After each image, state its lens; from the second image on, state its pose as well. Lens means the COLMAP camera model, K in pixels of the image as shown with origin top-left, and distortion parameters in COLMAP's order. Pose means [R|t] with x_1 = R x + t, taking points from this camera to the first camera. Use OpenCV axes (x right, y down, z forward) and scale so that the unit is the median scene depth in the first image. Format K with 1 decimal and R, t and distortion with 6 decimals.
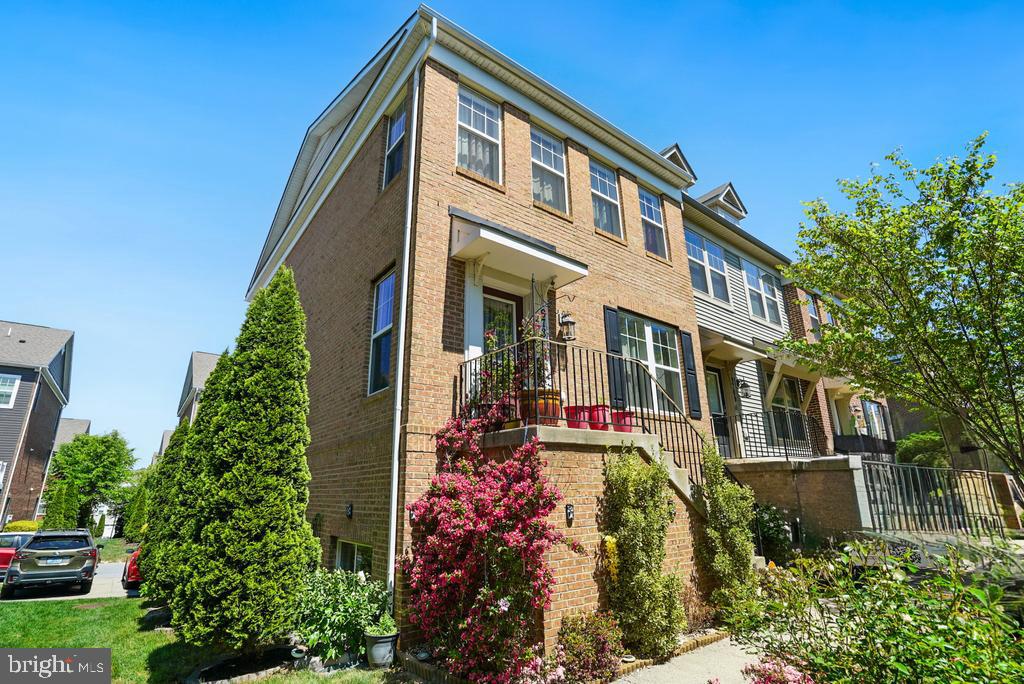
lens RADIAL K [[486.7, 0, 506.4], [0, 486.7, 346.0], [0, 0, 1]] dist [-0.060500, 0.022656]
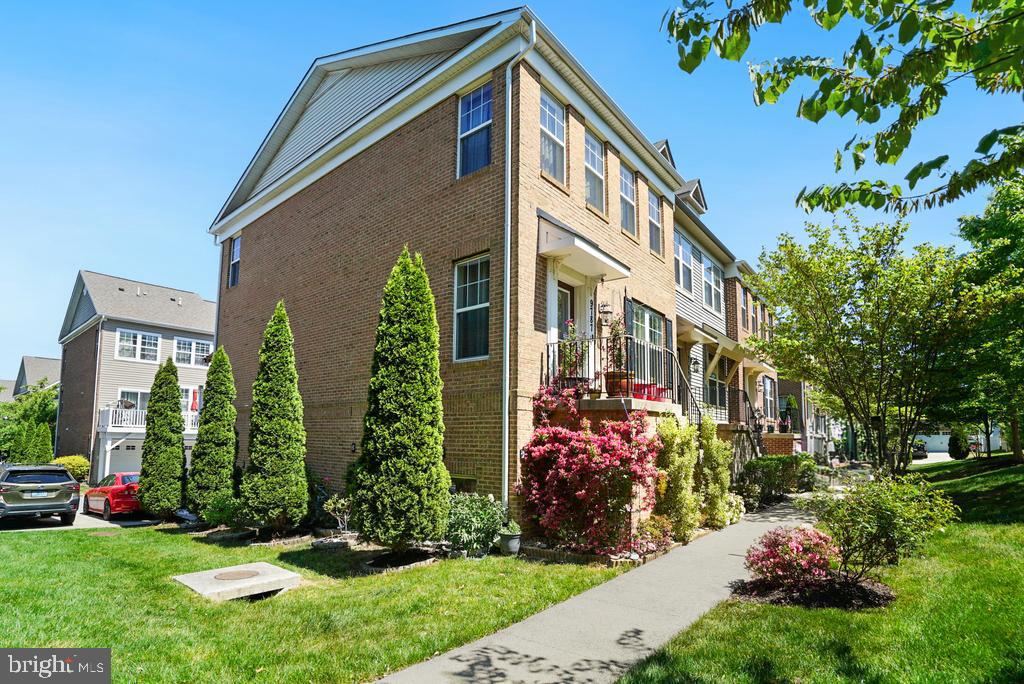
lens RADIAL K [[495.9, 0, 512.9], [0, 495.9, 401.9], [0, 0, 1]] dist [-0.067047, 0.024946]
pose [[0.972763, 0.045405, 0.227311, -0.443097], [-0.094904, 0.972684, 0.211846, -0.078052], [-0.211483, -0.227649, 0.950500, -0.249747]]
